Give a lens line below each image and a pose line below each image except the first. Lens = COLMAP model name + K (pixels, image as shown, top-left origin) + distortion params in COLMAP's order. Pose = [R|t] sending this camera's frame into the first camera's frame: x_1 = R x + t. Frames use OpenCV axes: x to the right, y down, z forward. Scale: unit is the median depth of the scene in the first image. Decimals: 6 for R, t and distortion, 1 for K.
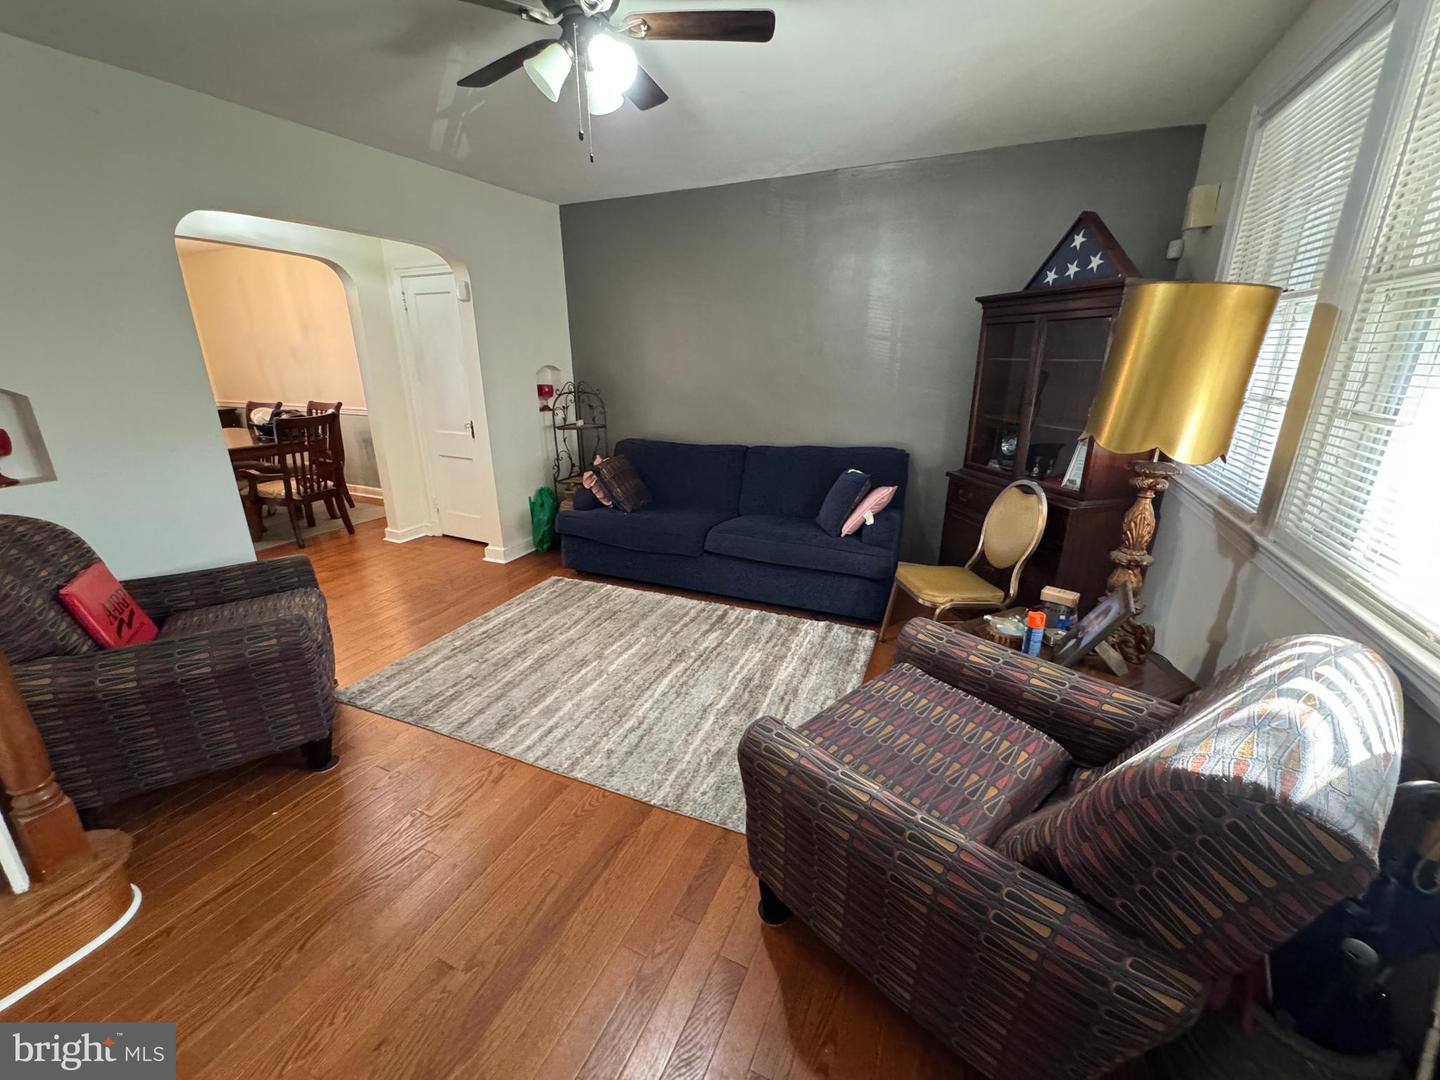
lens RADIAL K [[578.5, 0, 717.8], [0, 578.5, 535.3], [0, 0, 1]] dist [0.002931, 0.001227]
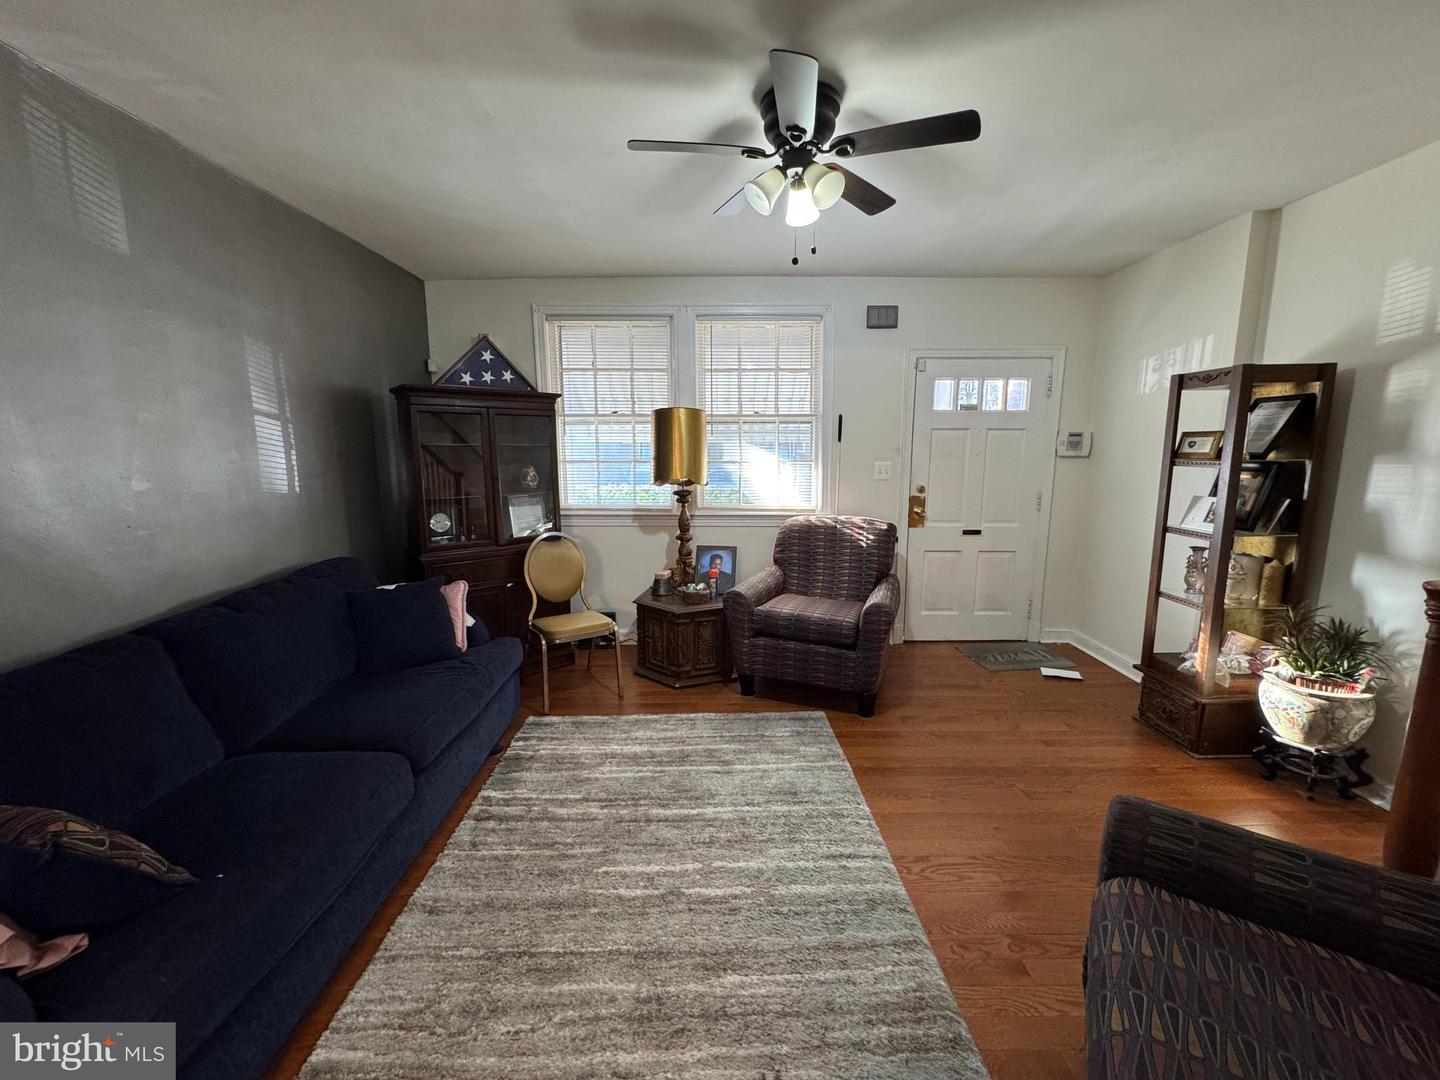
lens RADIAL K [[578.5, 0, 719.5], [0, 578.5, 537.6], [0, 0, 1]] dist [0.002931, 0.001227]
pose [[-0.422676, -0.135779, 0.896052, -0.742959], [0.277643, 0.921773, 0.270644, -0.306032], [-0.862705, 0.363177, -0.351913, 1.041183]]
